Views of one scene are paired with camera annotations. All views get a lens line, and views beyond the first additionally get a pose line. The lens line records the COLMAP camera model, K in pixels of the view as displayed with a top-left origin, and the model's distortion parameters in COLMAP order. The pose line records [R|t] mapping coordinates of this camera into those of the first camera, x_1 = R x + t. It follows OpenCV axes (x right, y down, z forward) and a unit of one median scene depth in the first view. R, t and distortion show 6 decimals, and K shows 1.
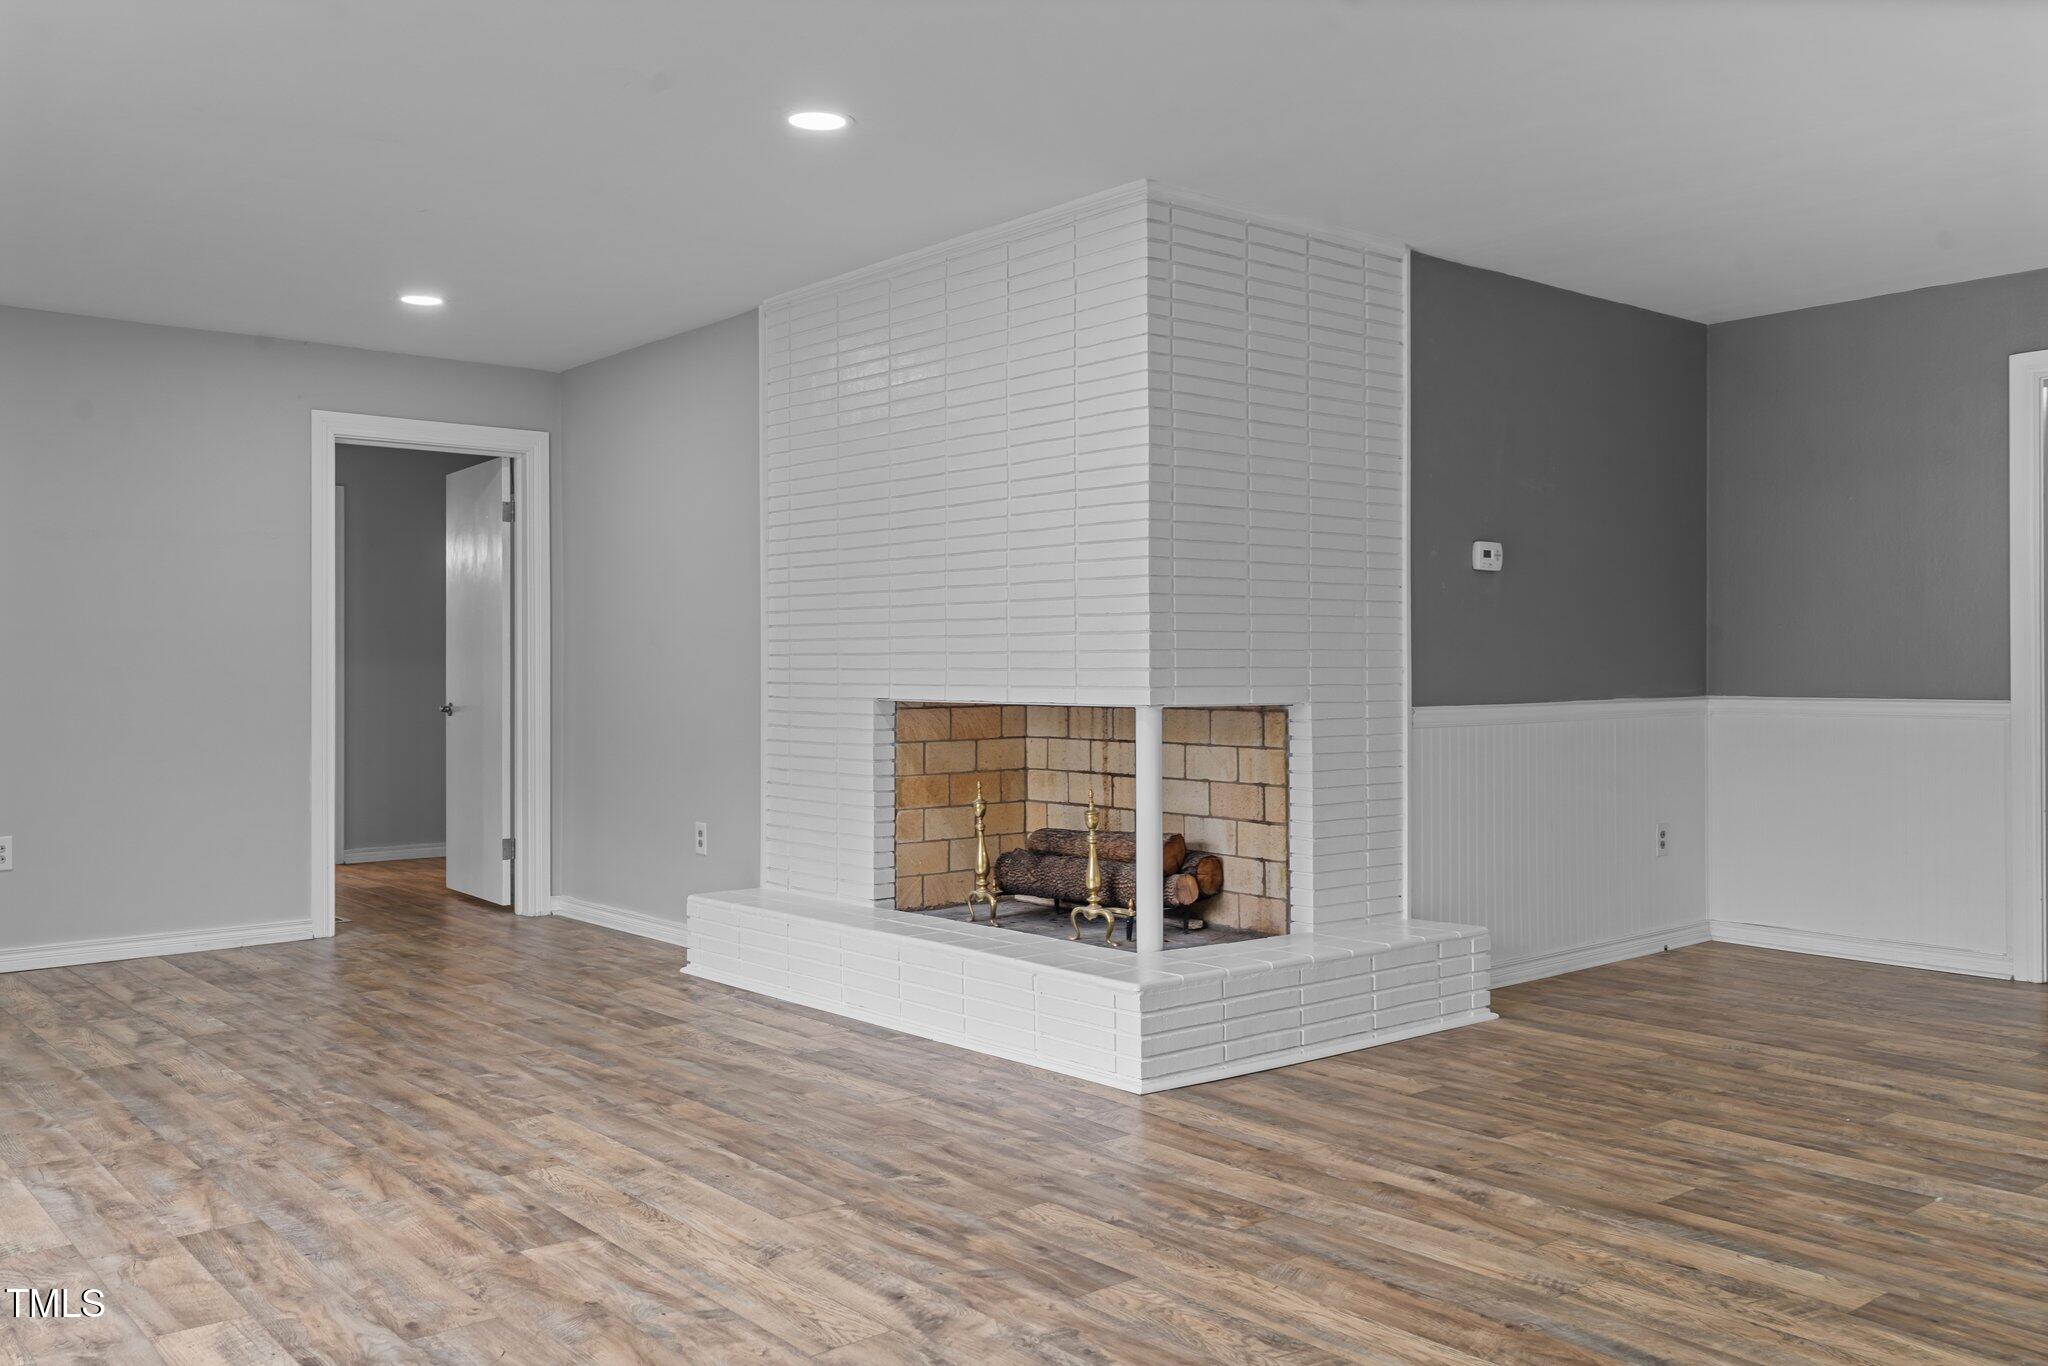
lens RADIAL K [[1675.5, 0, 1008.9], [0, 1675.5, 669.3], [0, 0, 1]] dist [0.001363, 0.001747]
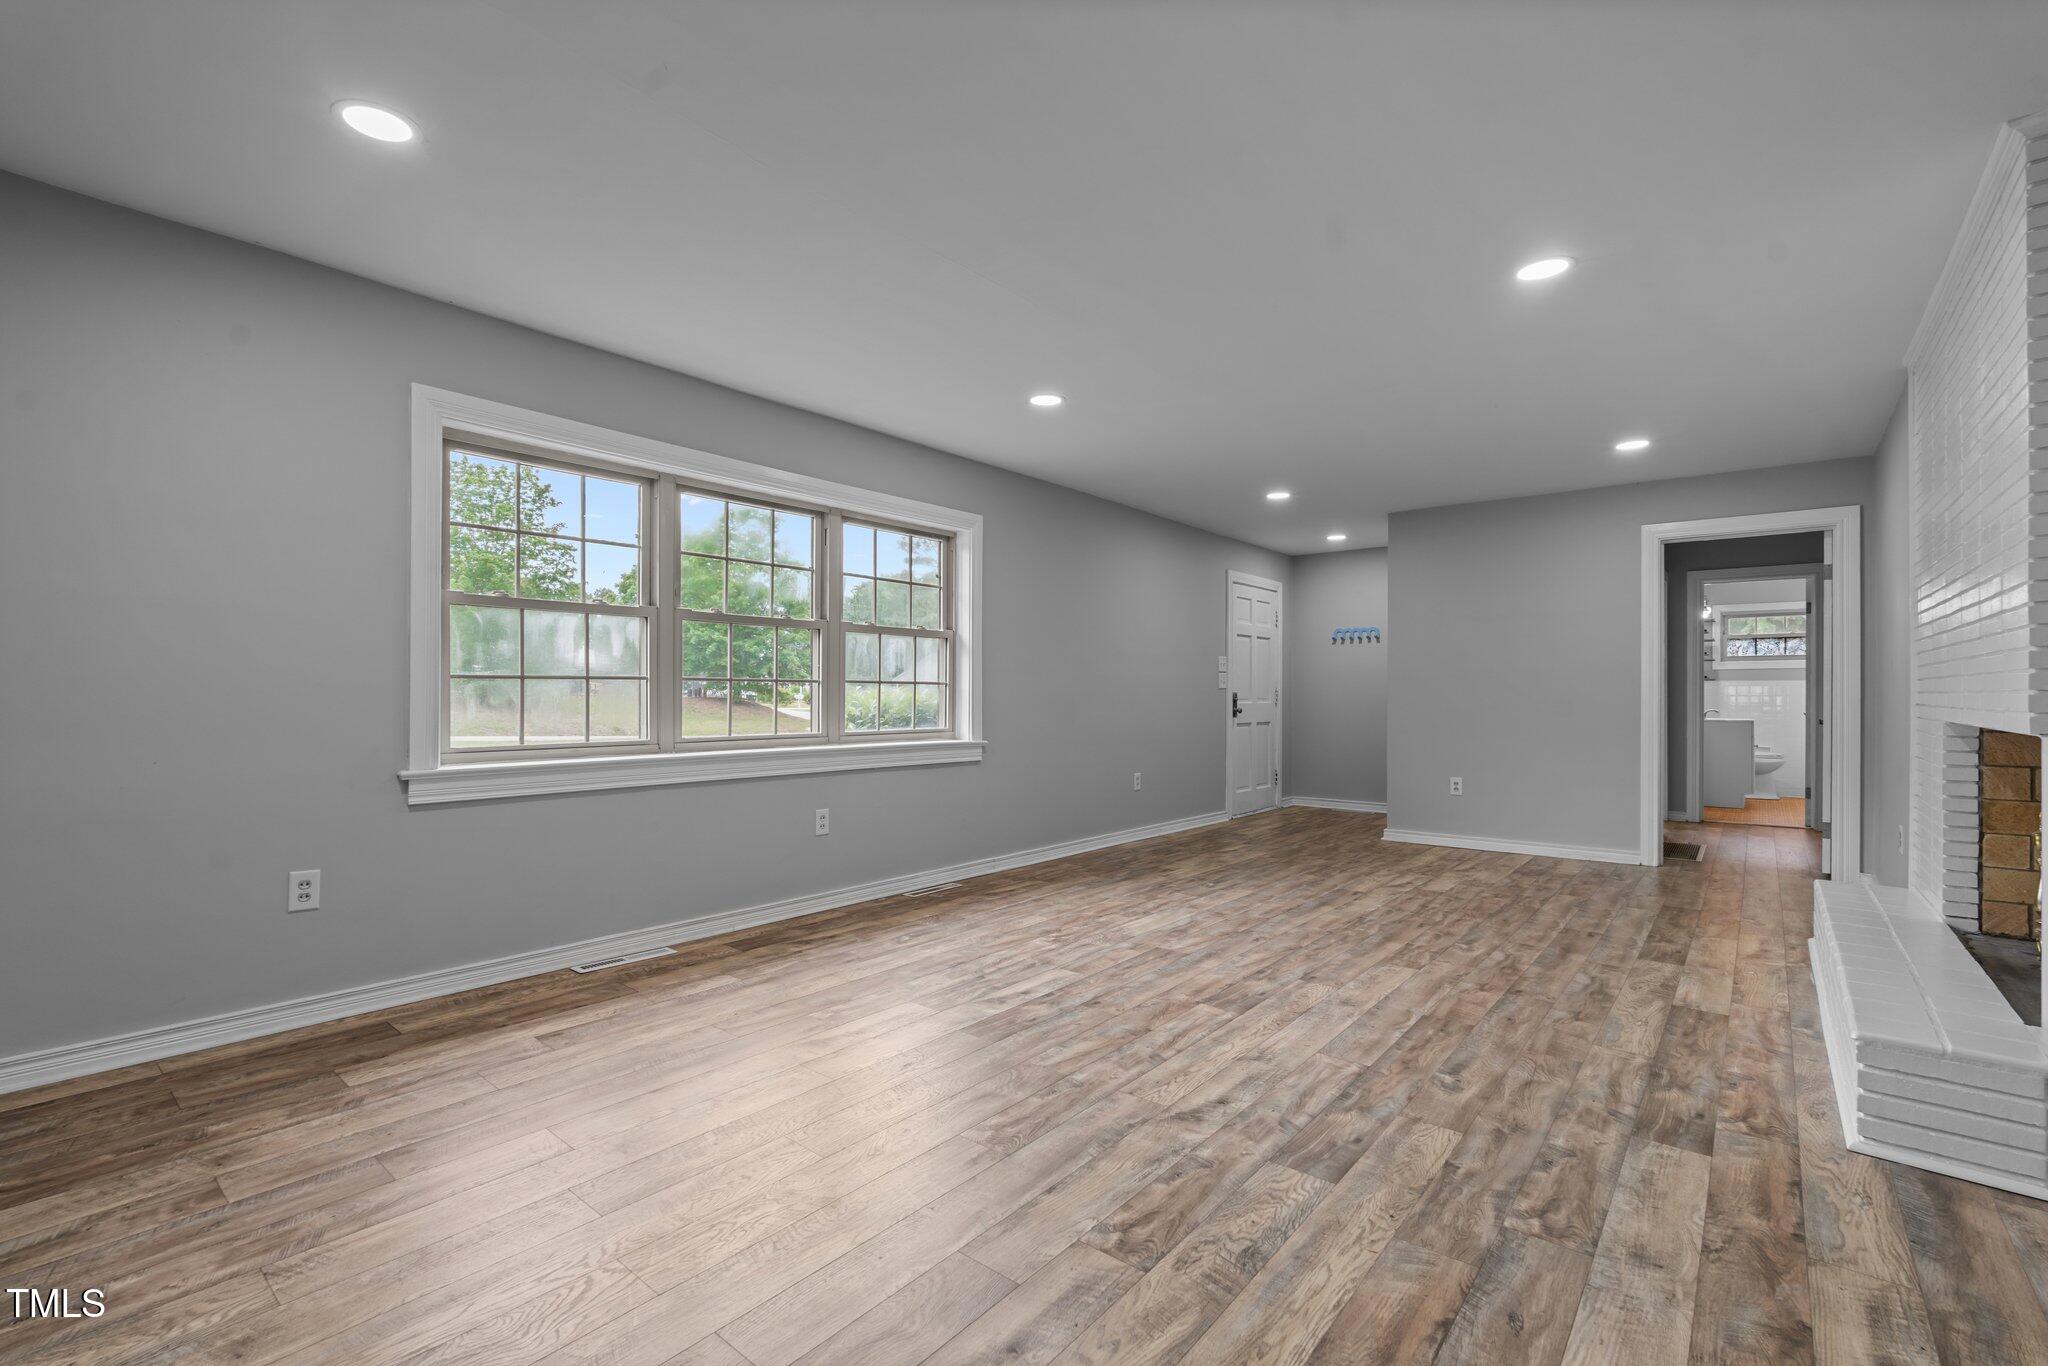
lens RADIAL K [[900.5, 0, 1025.9], [0, 900.5, 694.0], [0, 0, 1]] dist [-0.009202, 0.001355]
pose [[0.186011, 0.004046, -0.982539, 0.549374], [-0.003588, 0.999988, 0.003438, 0.001905], [0.982541, 0.002886, 0.186023, 0.528793]]
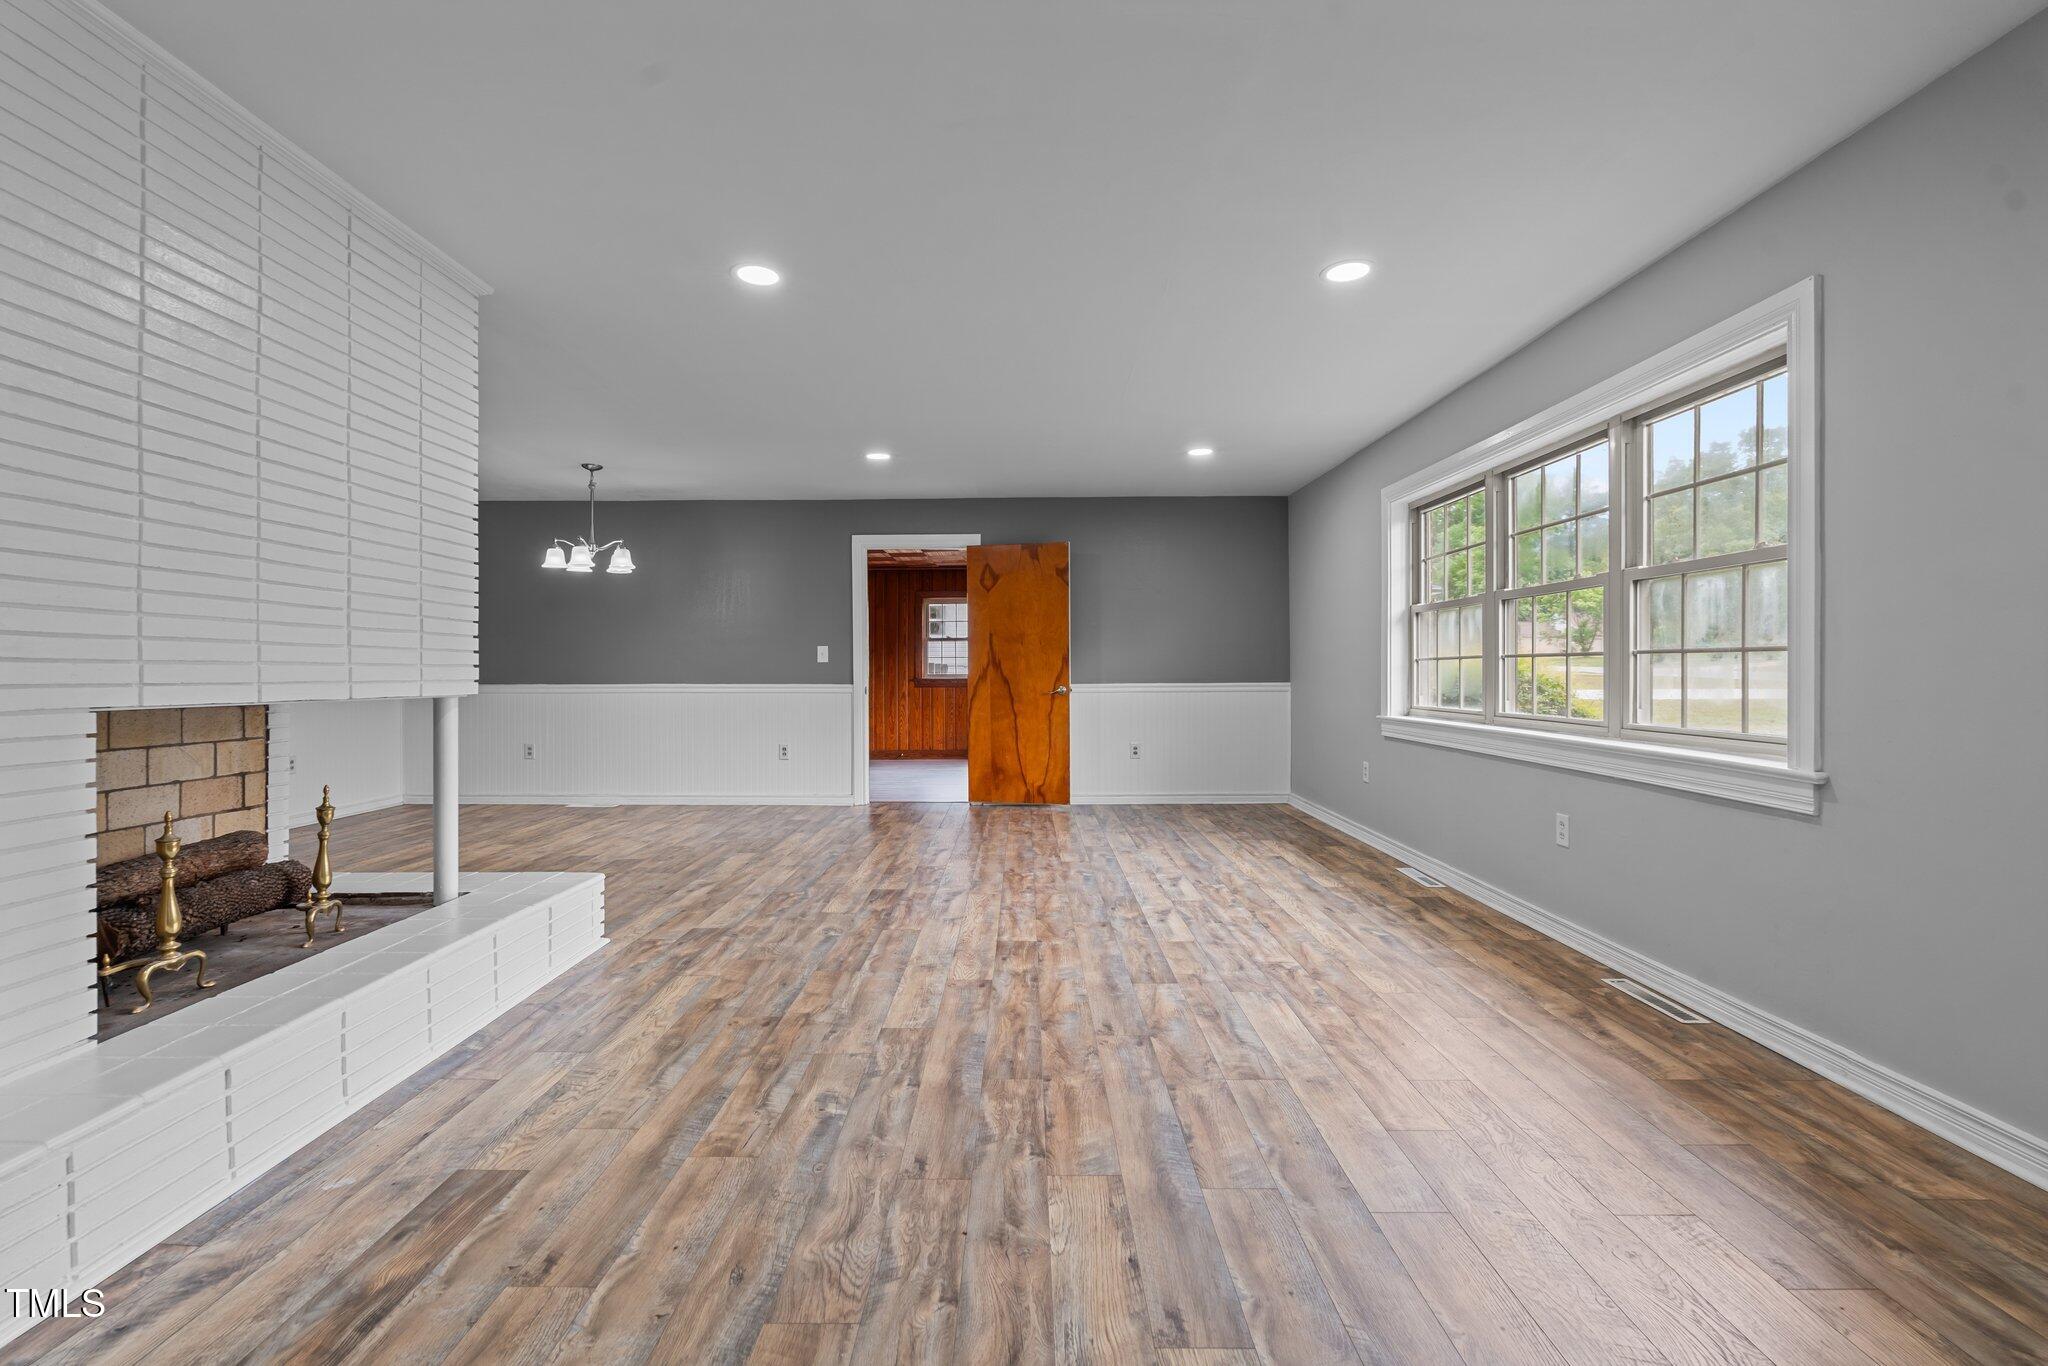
lens RADIAL K [[905.6, 0, 1016.3], [0, 905.6, 681.5], [0, 0, 1]] dist [-0.009299, 0.000654]
pose [[-0.762607, -0.003282, 0.646854, -0.854634], [0.003230, 0.999955, 0.008882, 0.008860], [-0.646855, 0.008863, -0.762562, 1.595629]]
